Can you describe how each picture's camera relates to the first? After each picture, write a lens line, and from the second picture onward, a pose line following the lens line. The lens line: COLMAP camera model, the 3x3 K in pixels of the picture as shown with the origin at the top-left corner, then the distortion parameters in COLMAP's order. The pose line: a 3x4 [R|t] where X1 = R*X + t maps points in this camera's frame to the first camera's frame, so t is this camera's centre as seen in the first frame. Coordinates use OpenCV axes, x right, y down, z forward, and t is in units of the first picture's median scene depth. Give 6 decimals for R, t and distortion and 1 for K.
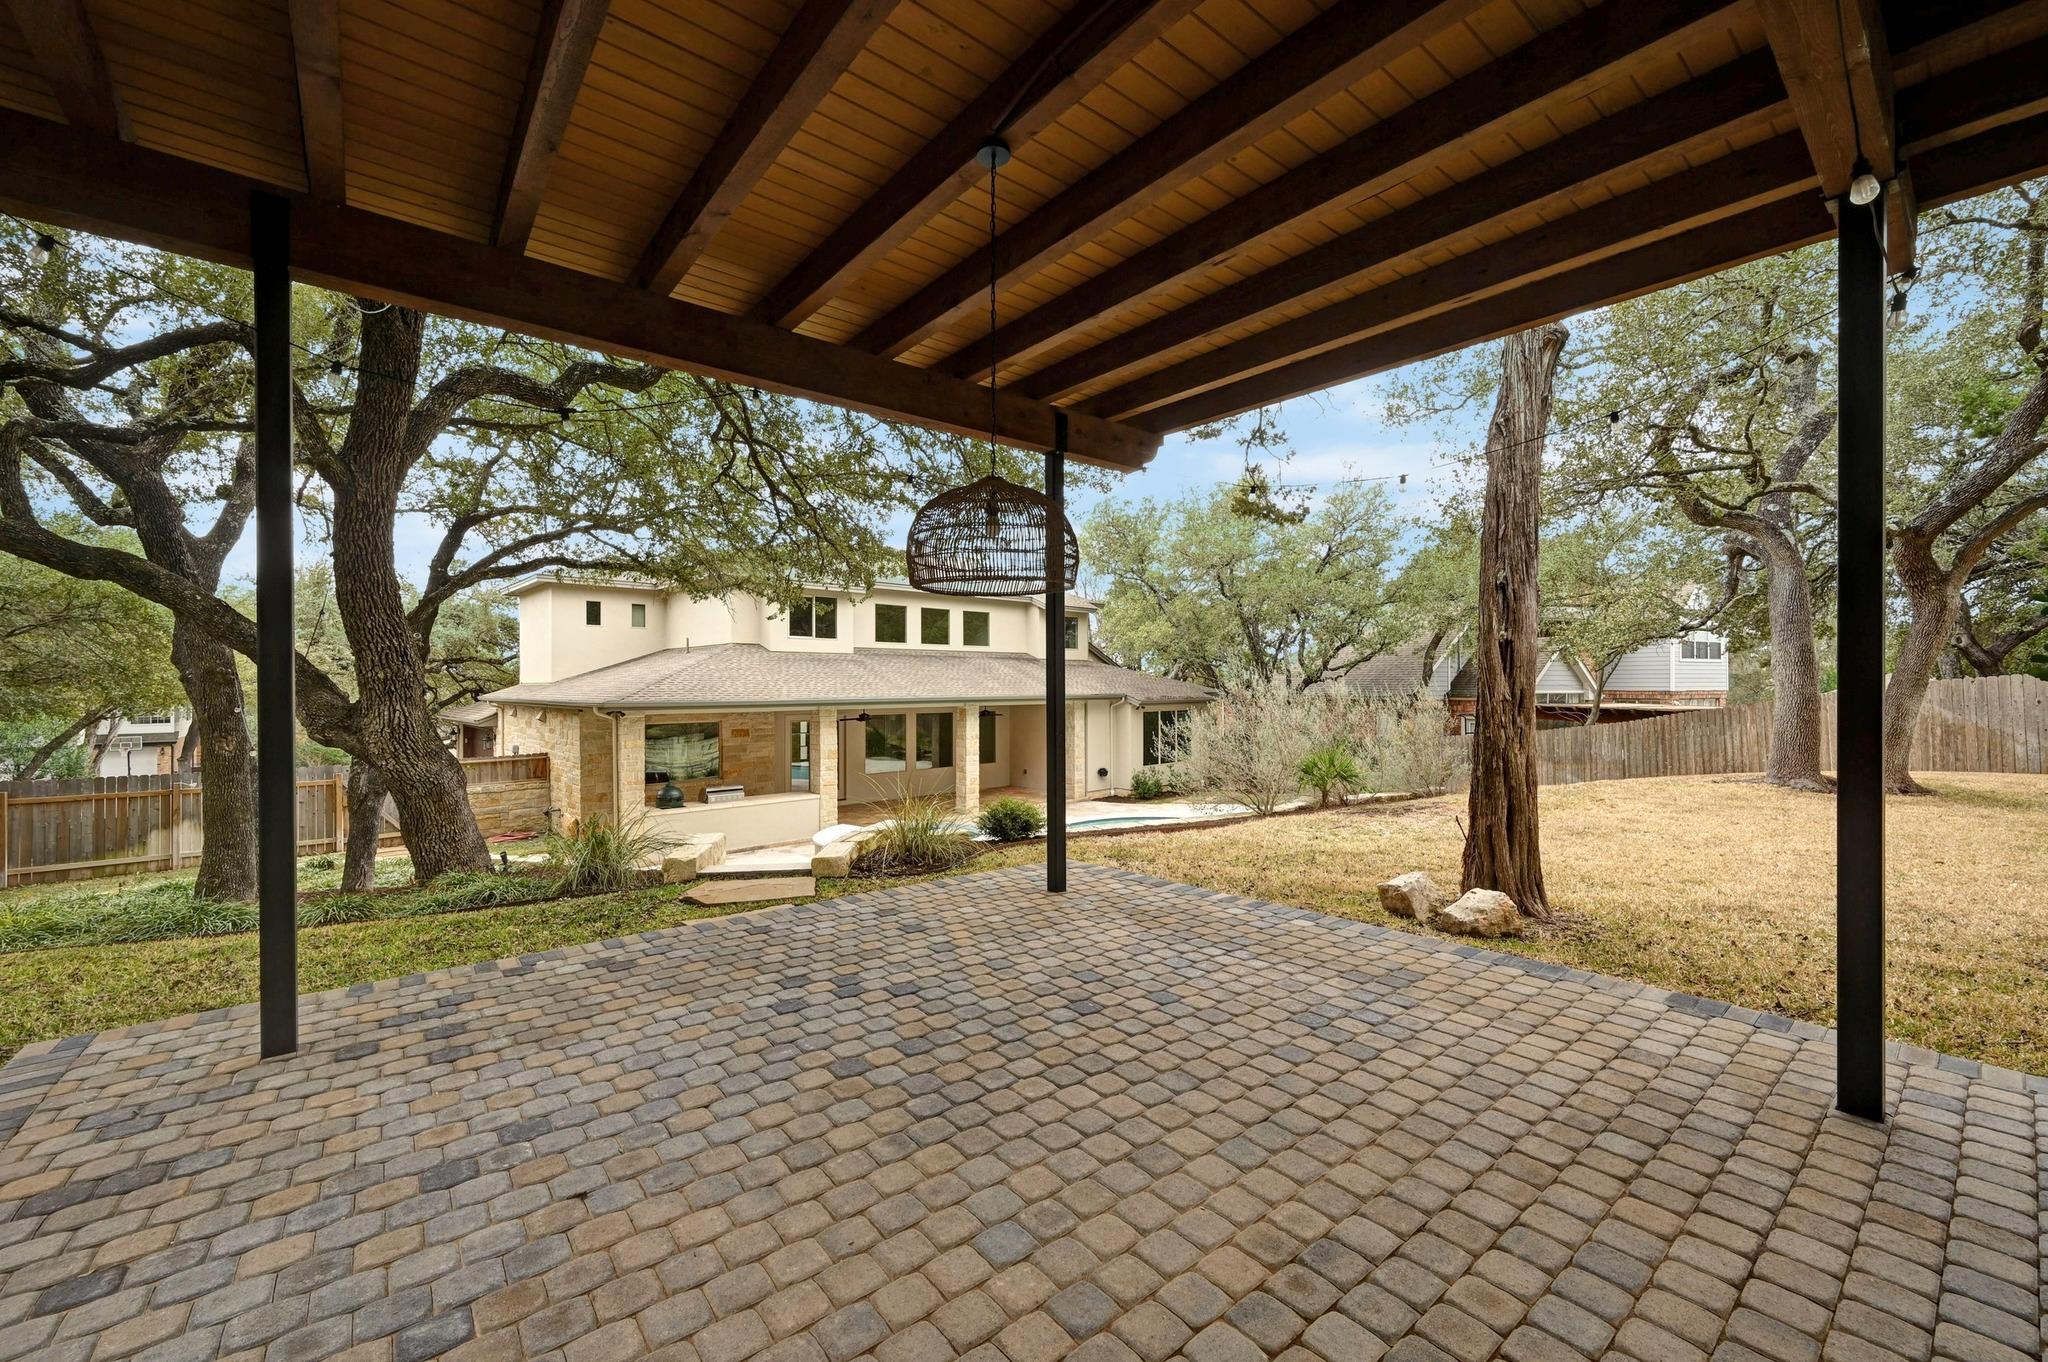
lens RADIAL K [[803.2, 0, 1016.2], [0, 803.2, 682.2], [0, 0, 1]] dist [0.002647, 0.000010]
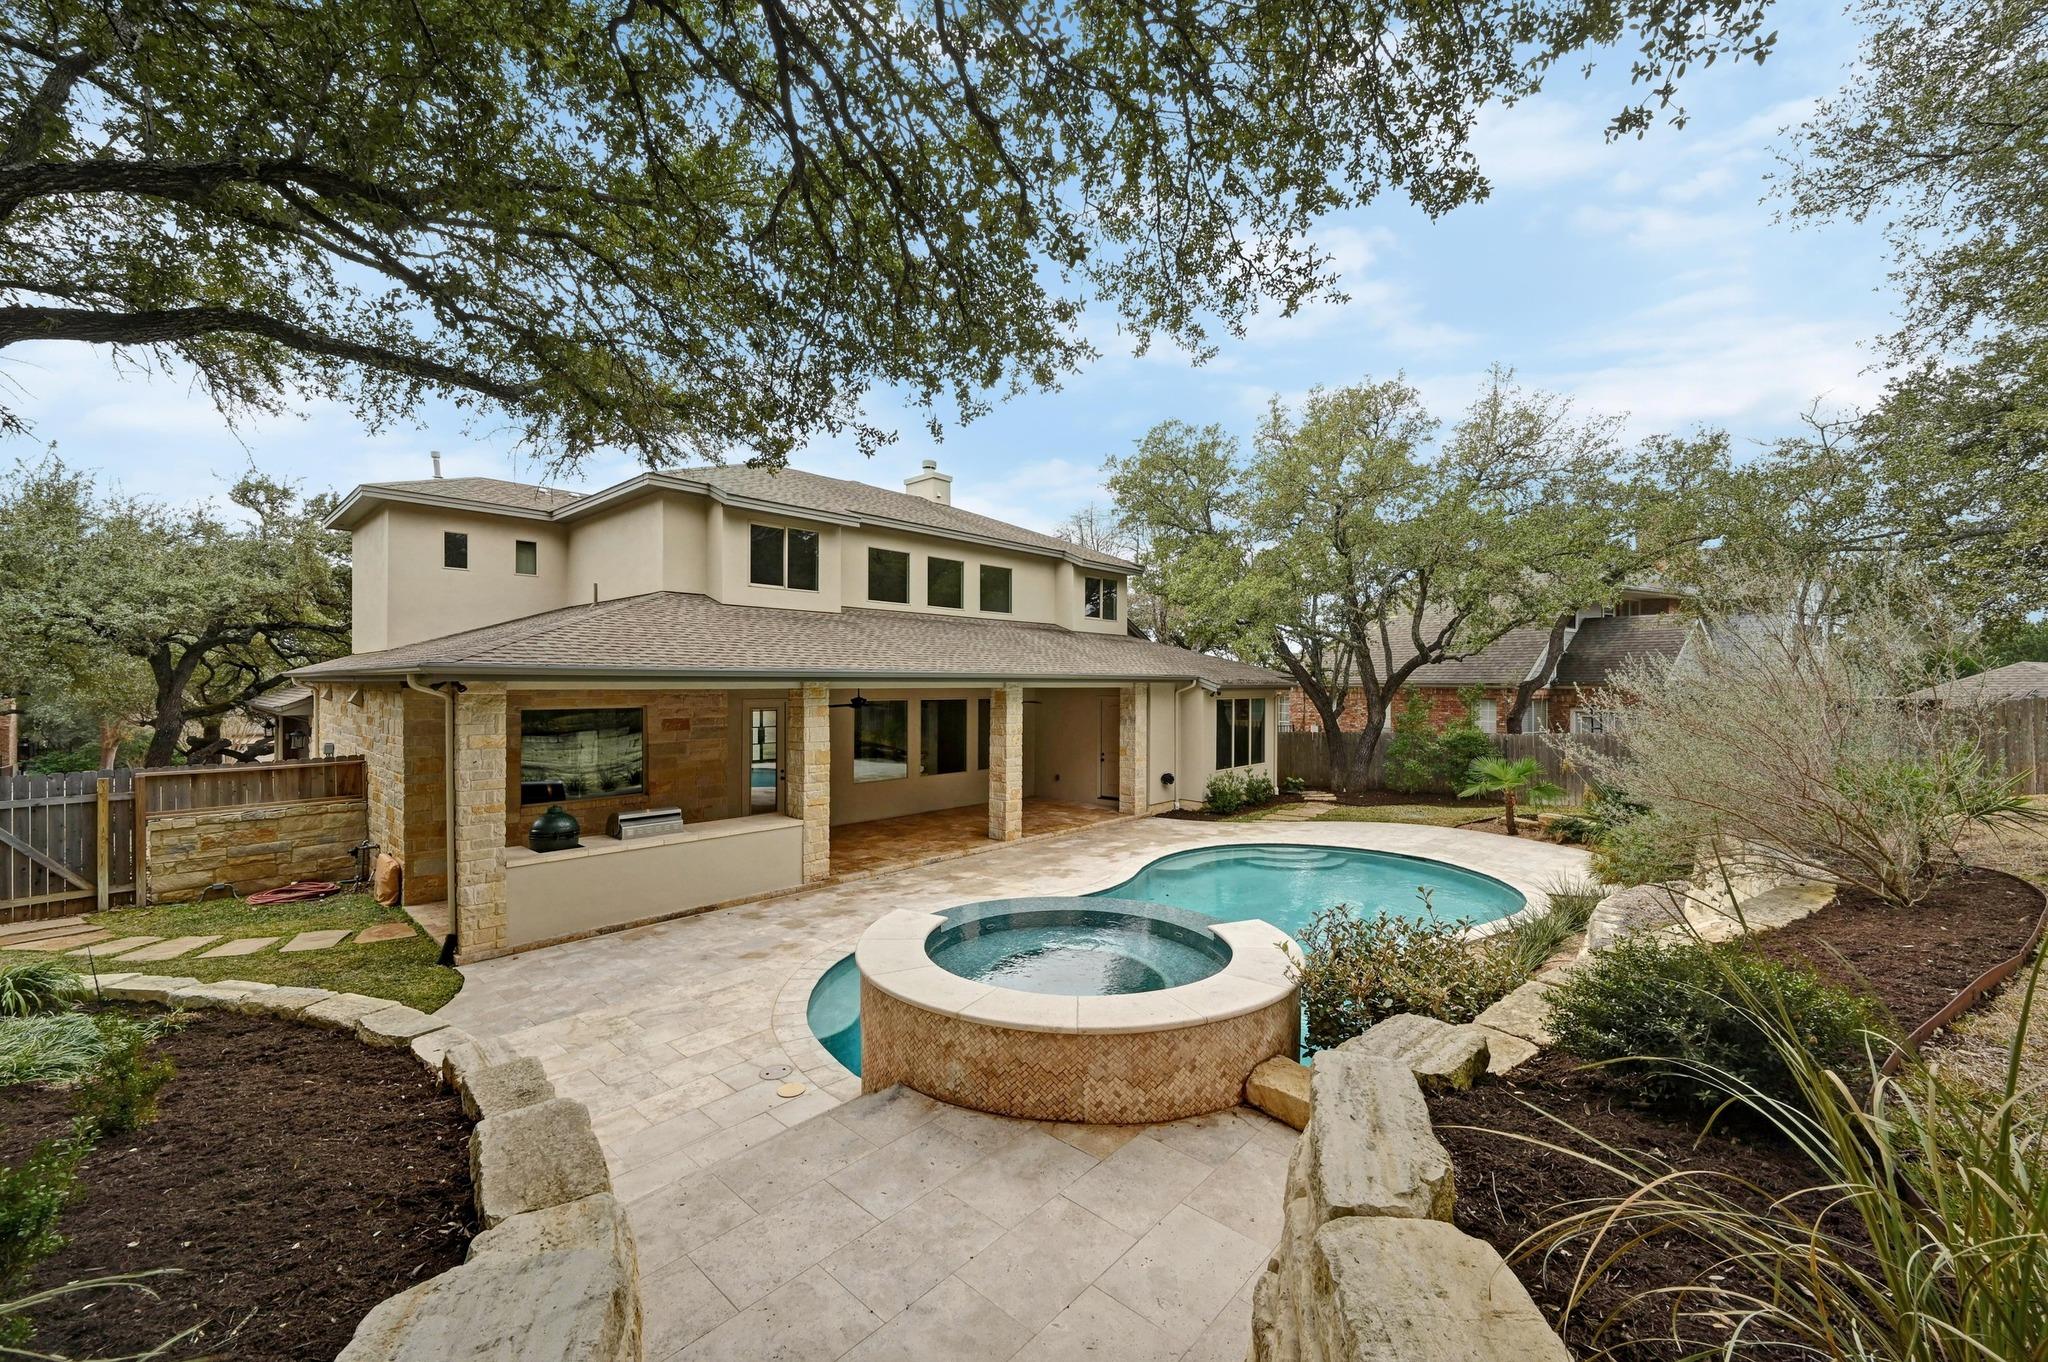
lens RADIAL K [[803.2, 0, 1016.2], [0, 803.2, 682.2], [0, 0, 1]] dist [0.002647, 0.000010]
pose [[0.997244, 0.006293, 0.073923, -0.114421], [-0.006516, 0.999975, 0.002778, 0.024999], [-0.073904, -0.003252, 0.997260, 0.323542]]
